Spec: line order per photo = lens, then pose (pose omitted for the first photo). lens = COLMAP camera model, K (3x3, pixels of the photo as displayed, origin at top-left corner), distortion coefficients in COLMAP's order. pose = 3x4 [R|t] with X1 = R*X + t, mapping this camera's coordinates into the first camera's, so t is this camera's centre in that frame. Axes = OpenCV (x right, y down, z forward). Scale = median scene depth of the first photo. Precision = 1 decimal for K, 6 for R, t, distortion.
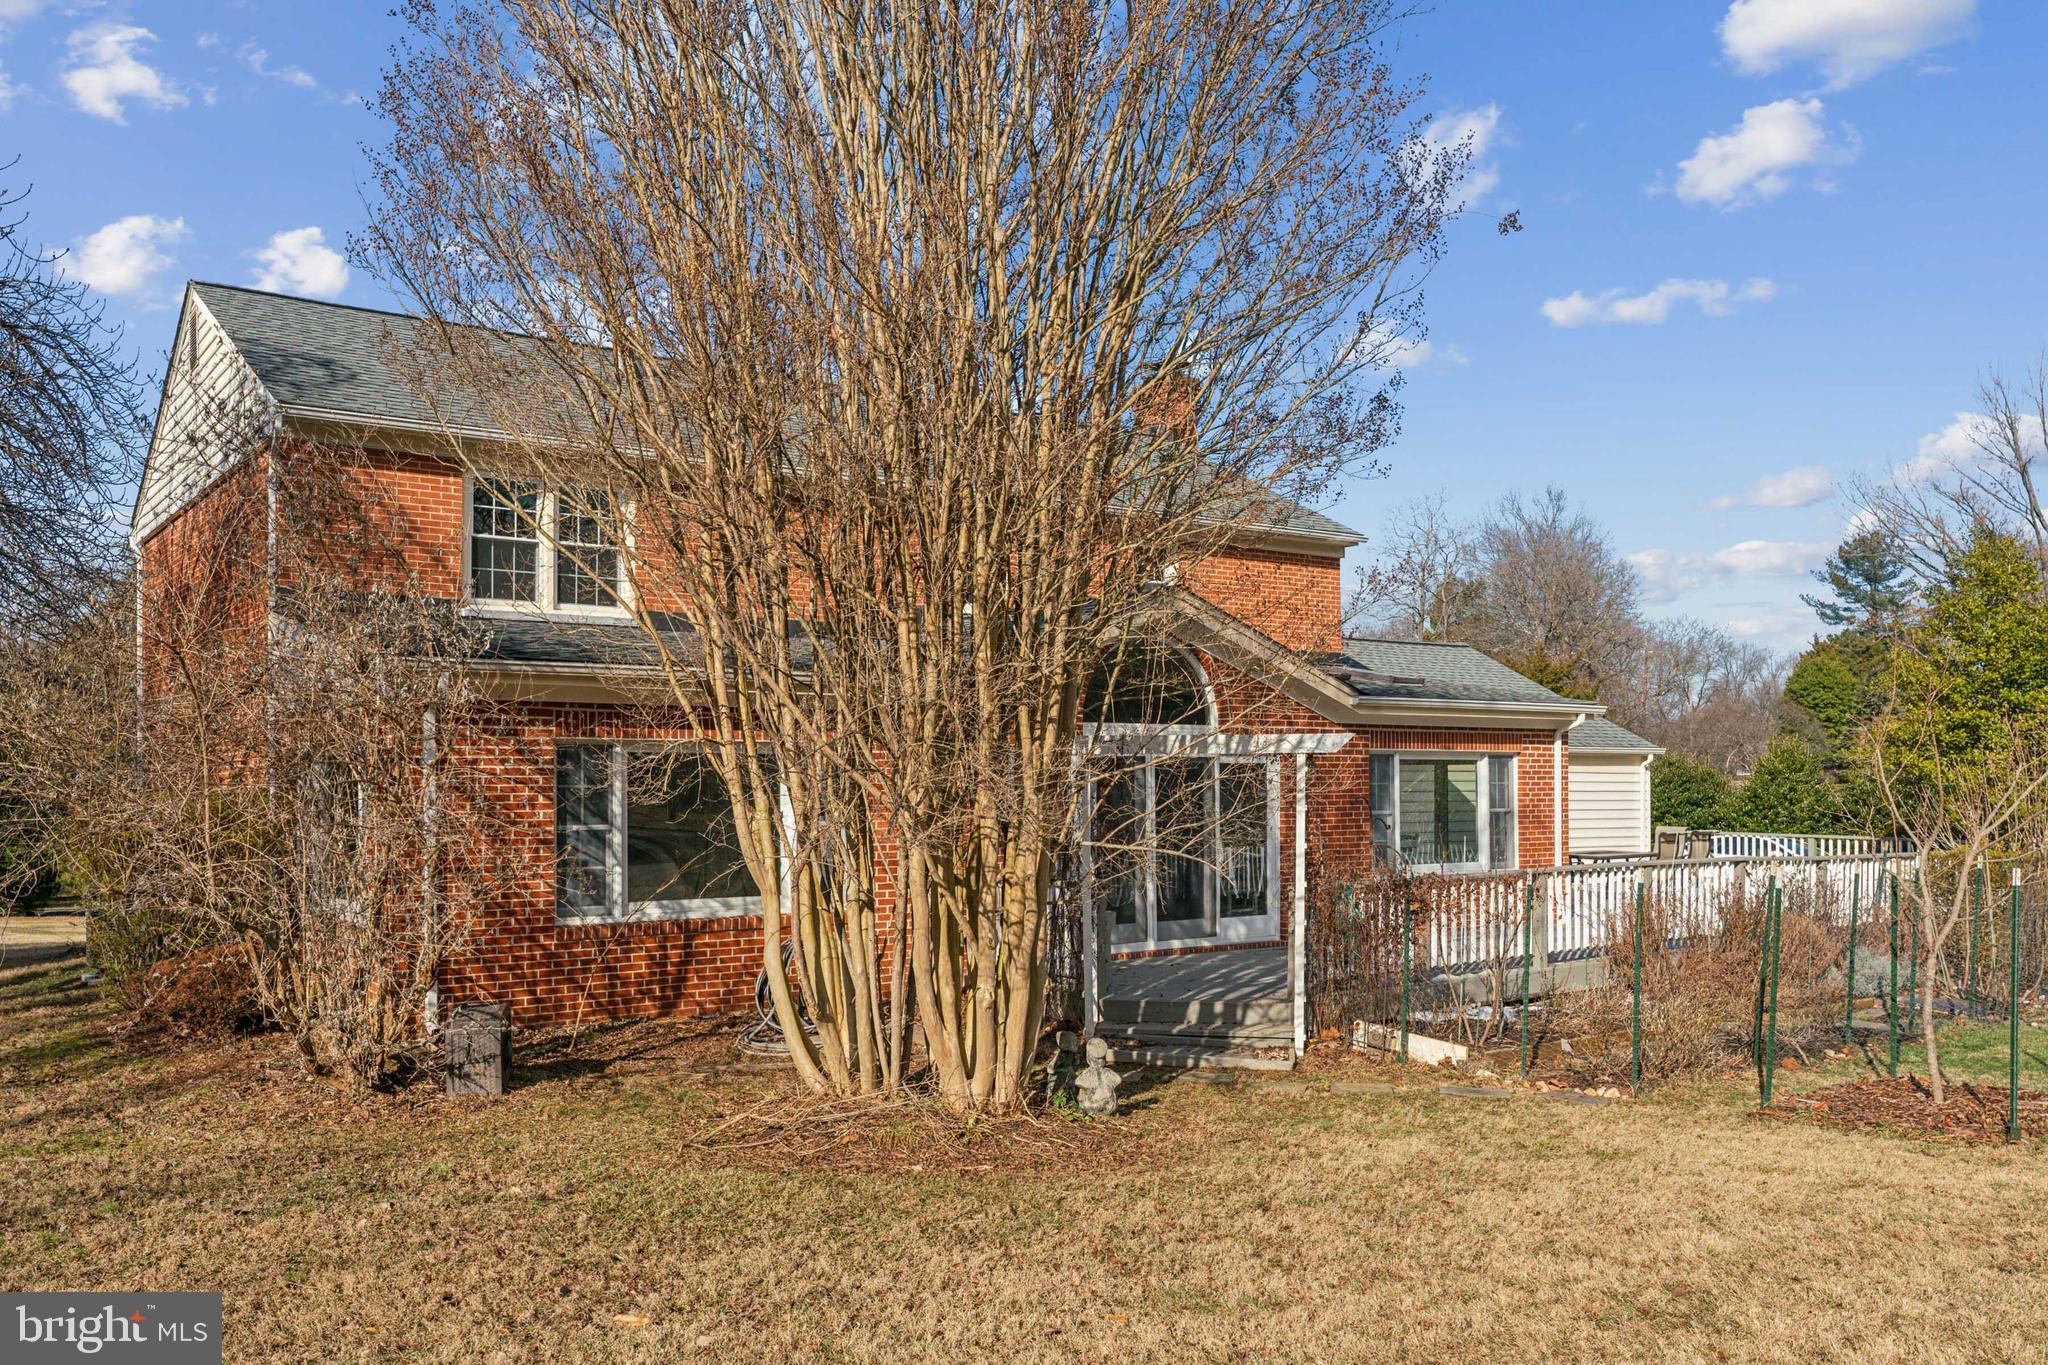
lens RADIAL K [[1413.4, 0, 1023.7], [0, 1413.4, 684.2], [0, 0, 1]] dist [0.000459, 0.000095]
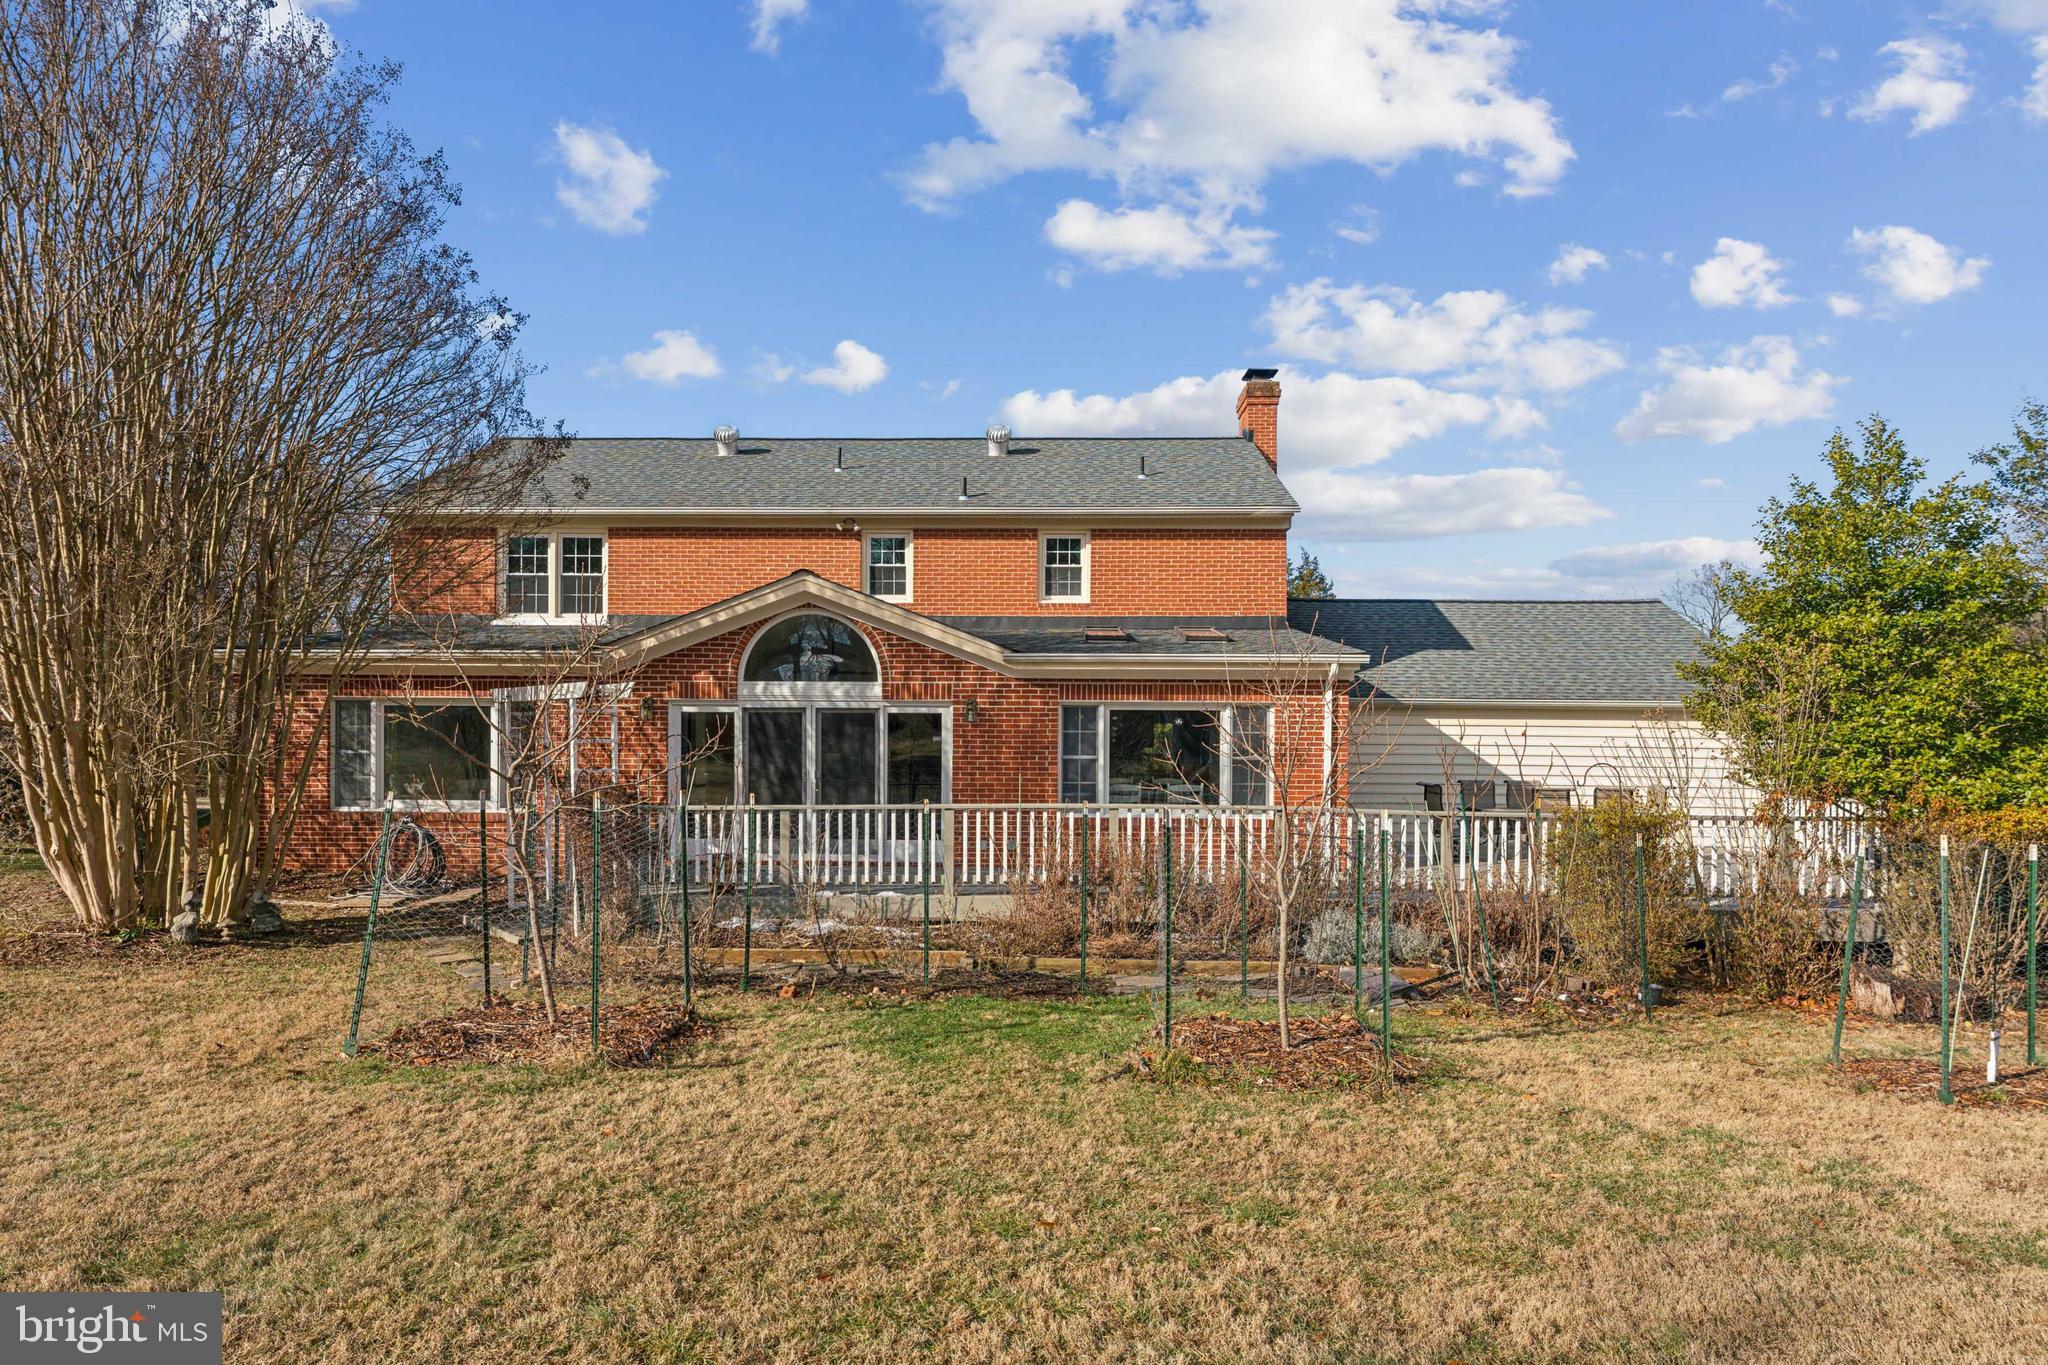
lens RADIAL K [[1068.7, 0, 1017.8], [0, 1068.7, 700.0], [0, 0, 1]] dist [0.001926, -0.000019]
pose [[0.841271, -0.013672, -0.540441, 0.749589], [0.029660, 0.999342, 0.020889, 0.029243], [0.539799, -0.033603, 0.841123, 0.287812]]
